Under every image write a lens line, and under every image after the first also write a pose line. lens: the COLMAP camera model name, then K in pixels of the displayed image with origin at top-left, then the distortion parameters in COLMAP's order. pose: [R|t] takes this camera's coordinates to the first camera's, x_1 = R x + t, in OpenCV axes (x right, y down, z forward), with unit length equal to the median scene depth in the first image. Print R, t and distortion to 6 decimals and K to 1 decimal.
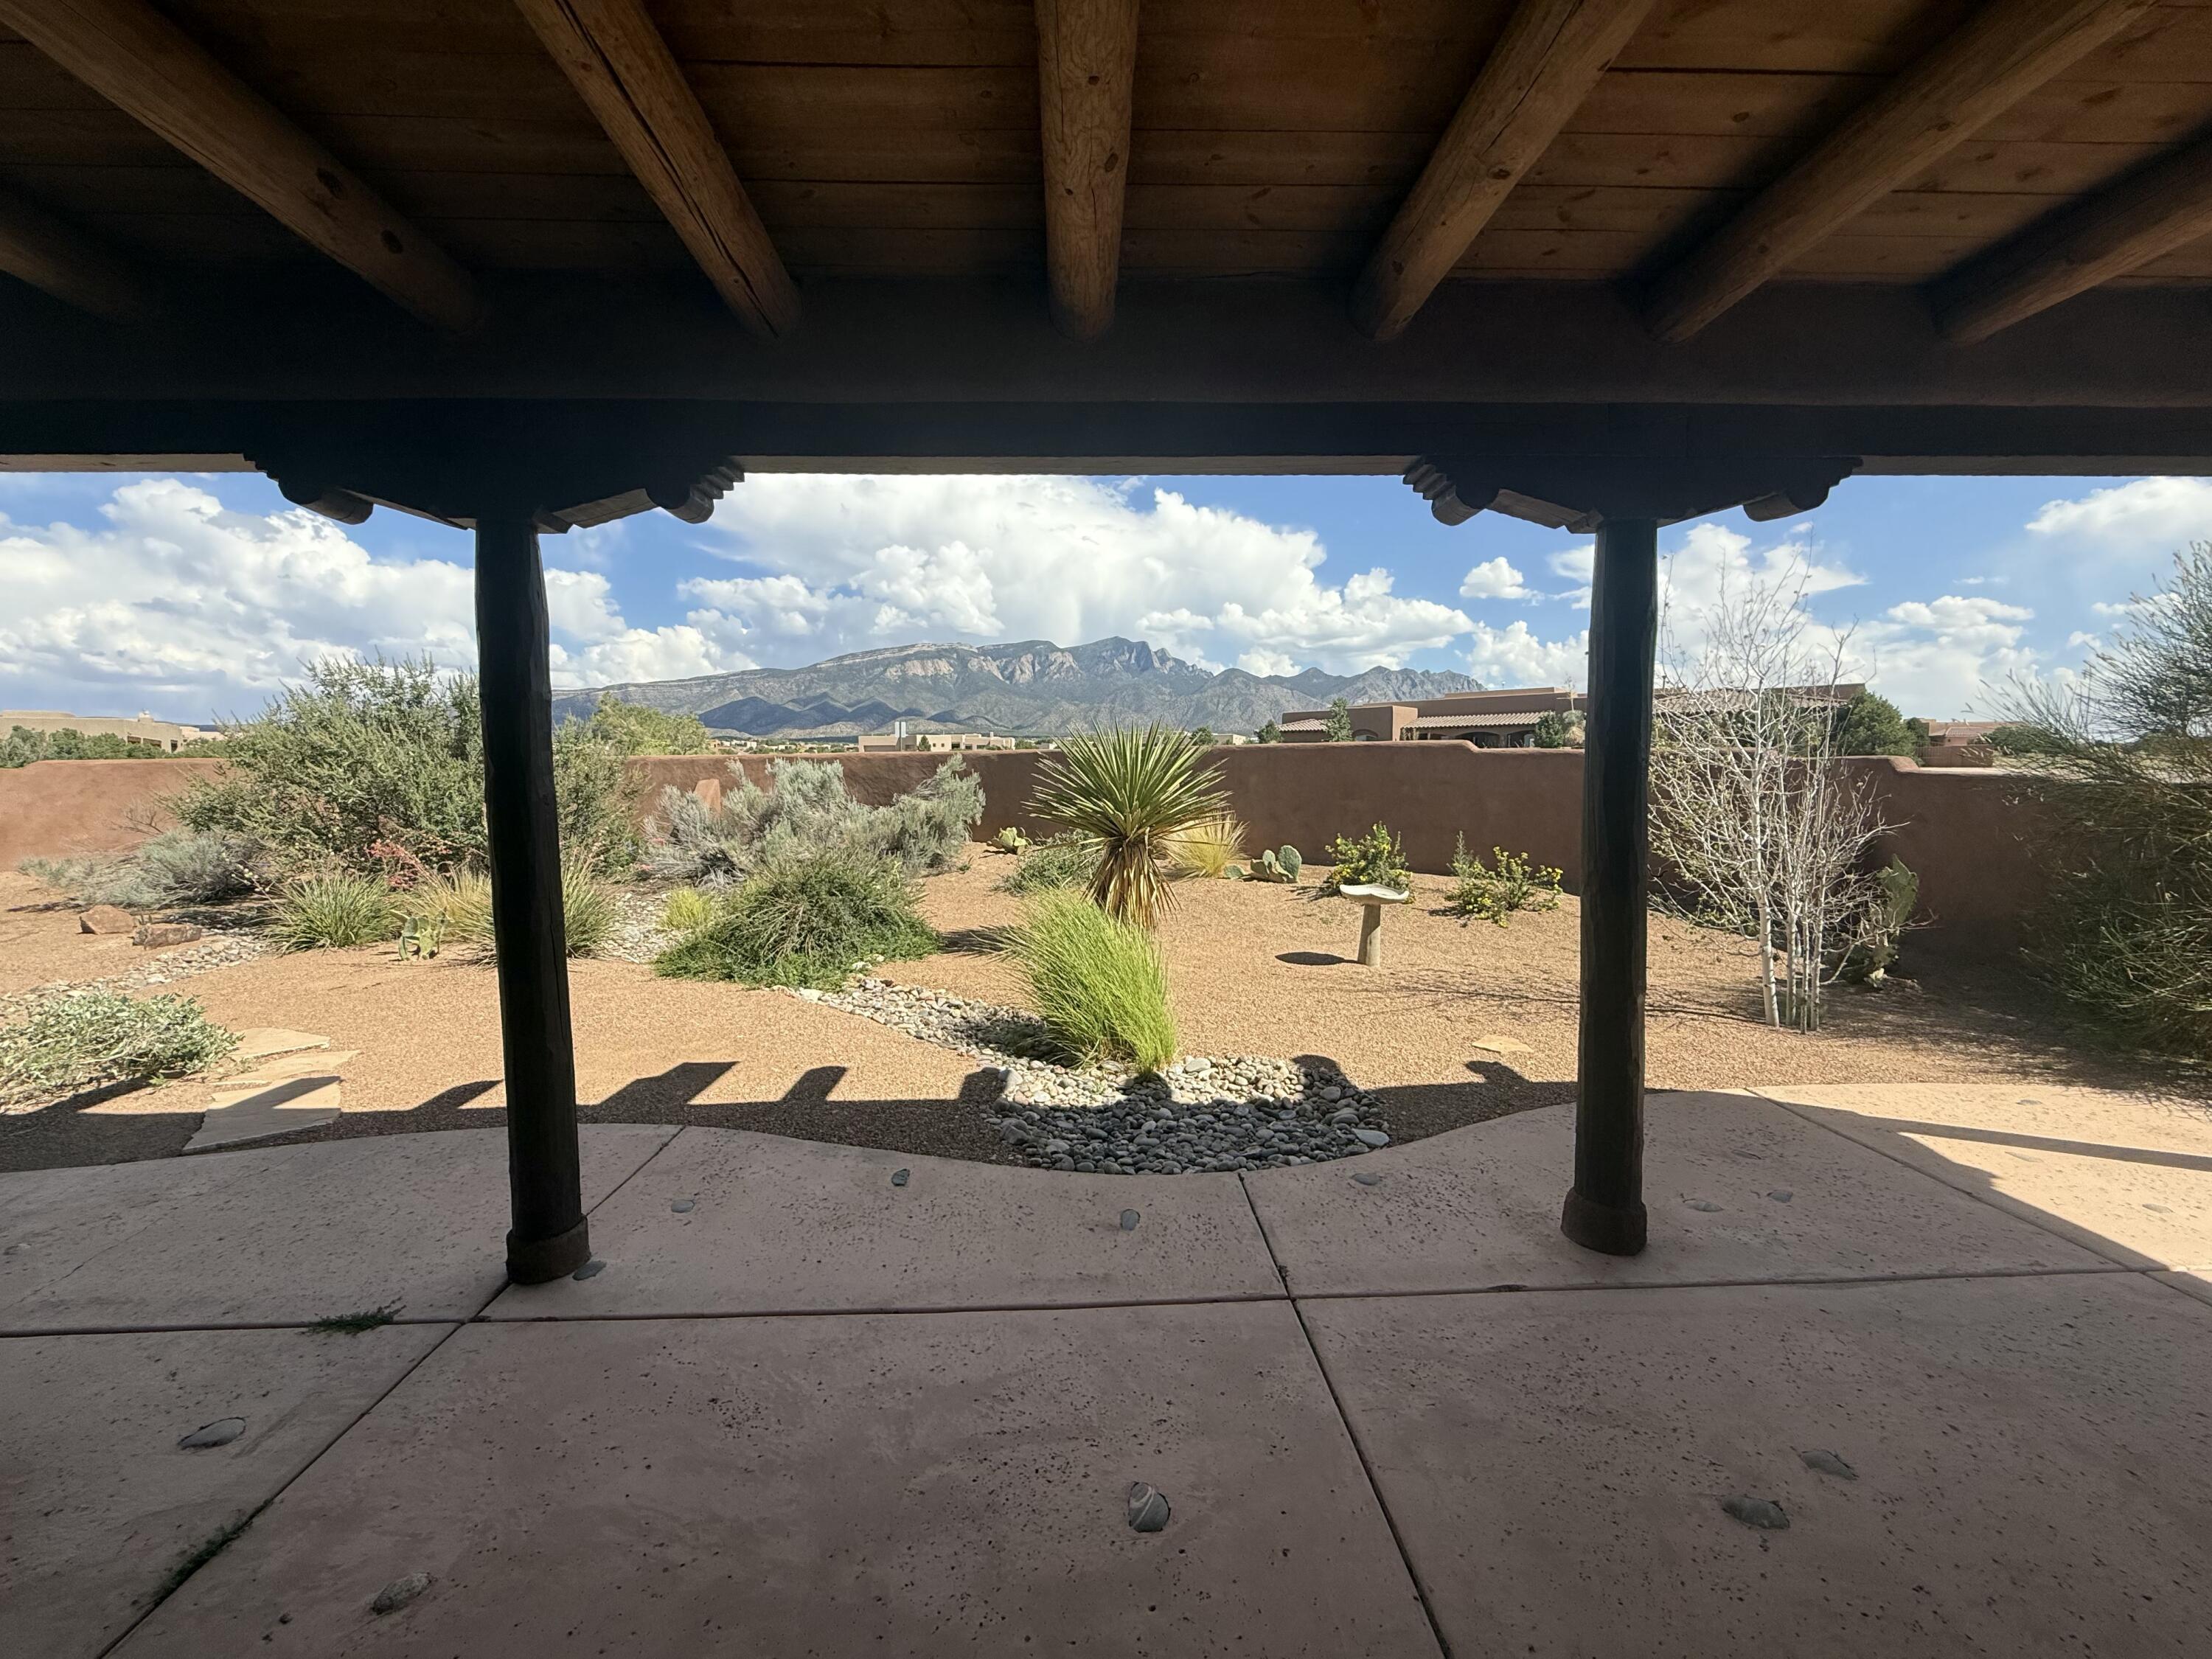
lens RADIAL K [[883.1, 0, 1097.6], [0, 883.1, 825.7], [0, 0, 1]] dist [-0.000284, 0.000421]
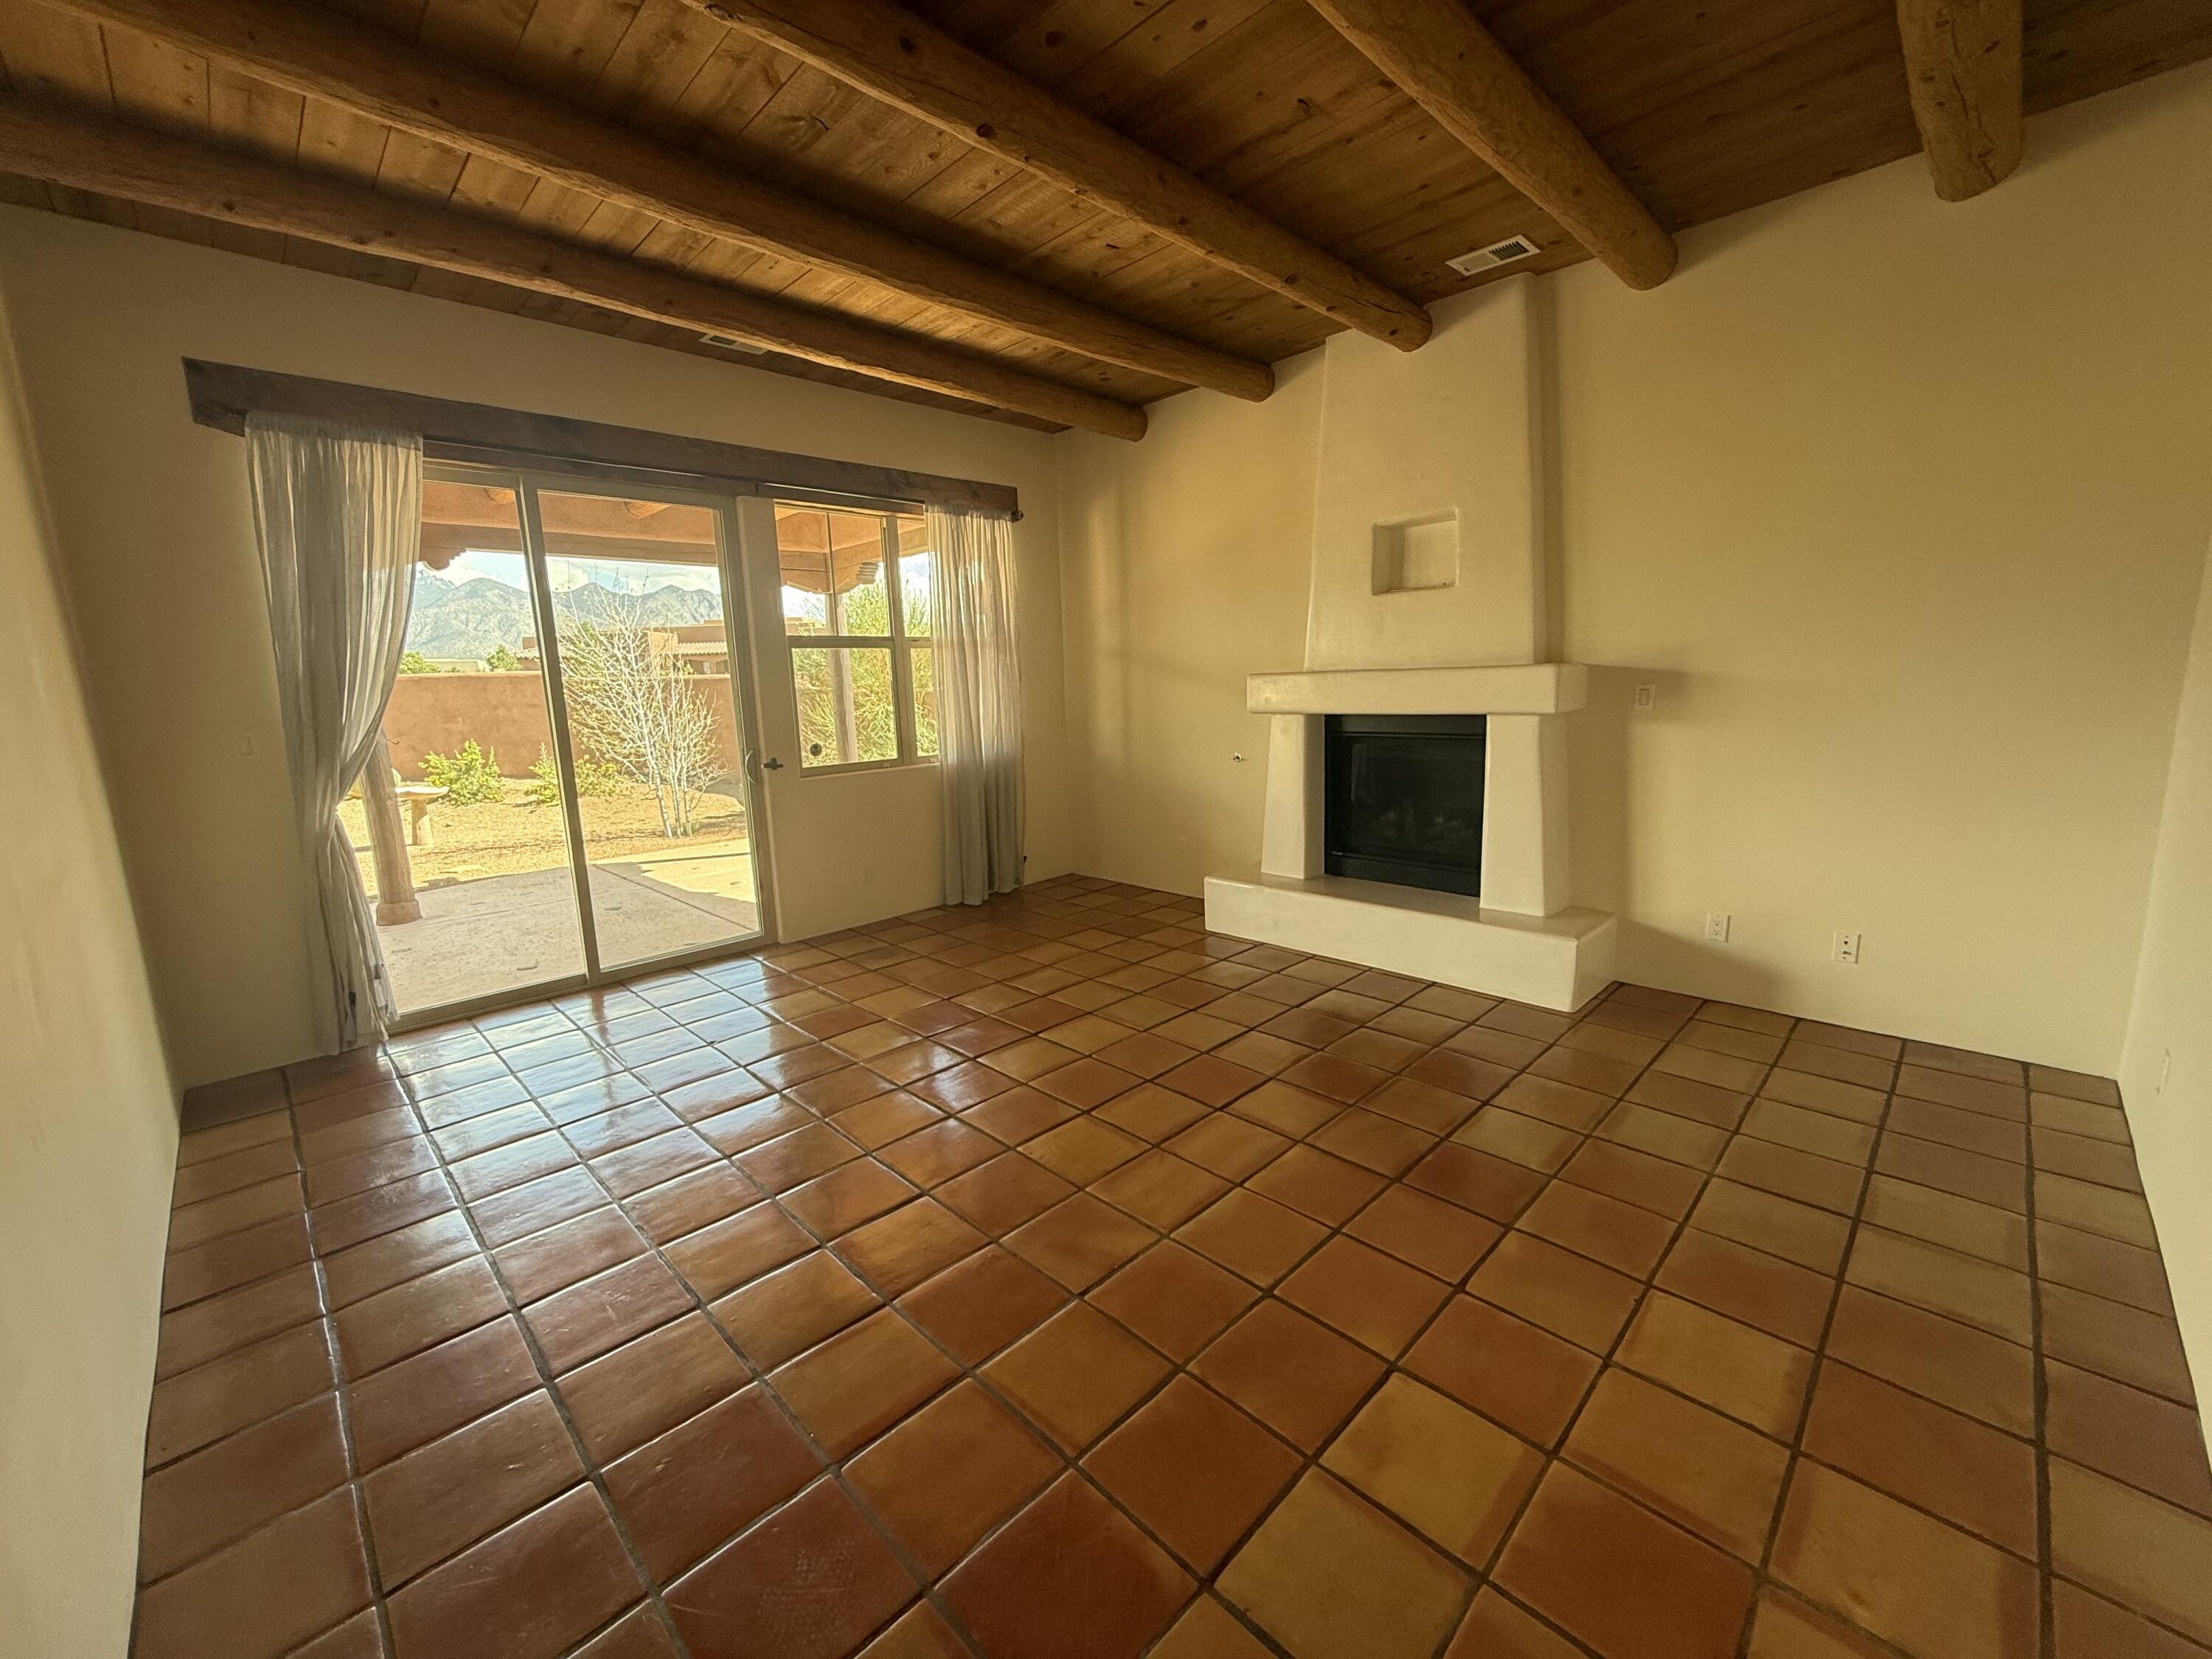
lens RADIAL K [[883.1, 0, 1097.6], [0, 883.1, 825.7], [0, 0, 1]] dist [-0.000284, 0.000421]
pose [[0.738797, -0.125997, 0.662045, 0.100278], [0.070220, 0.991412, 0.110320, 0.028753], [-0.670260, -0.035015, 0.741300, -0.355106]]
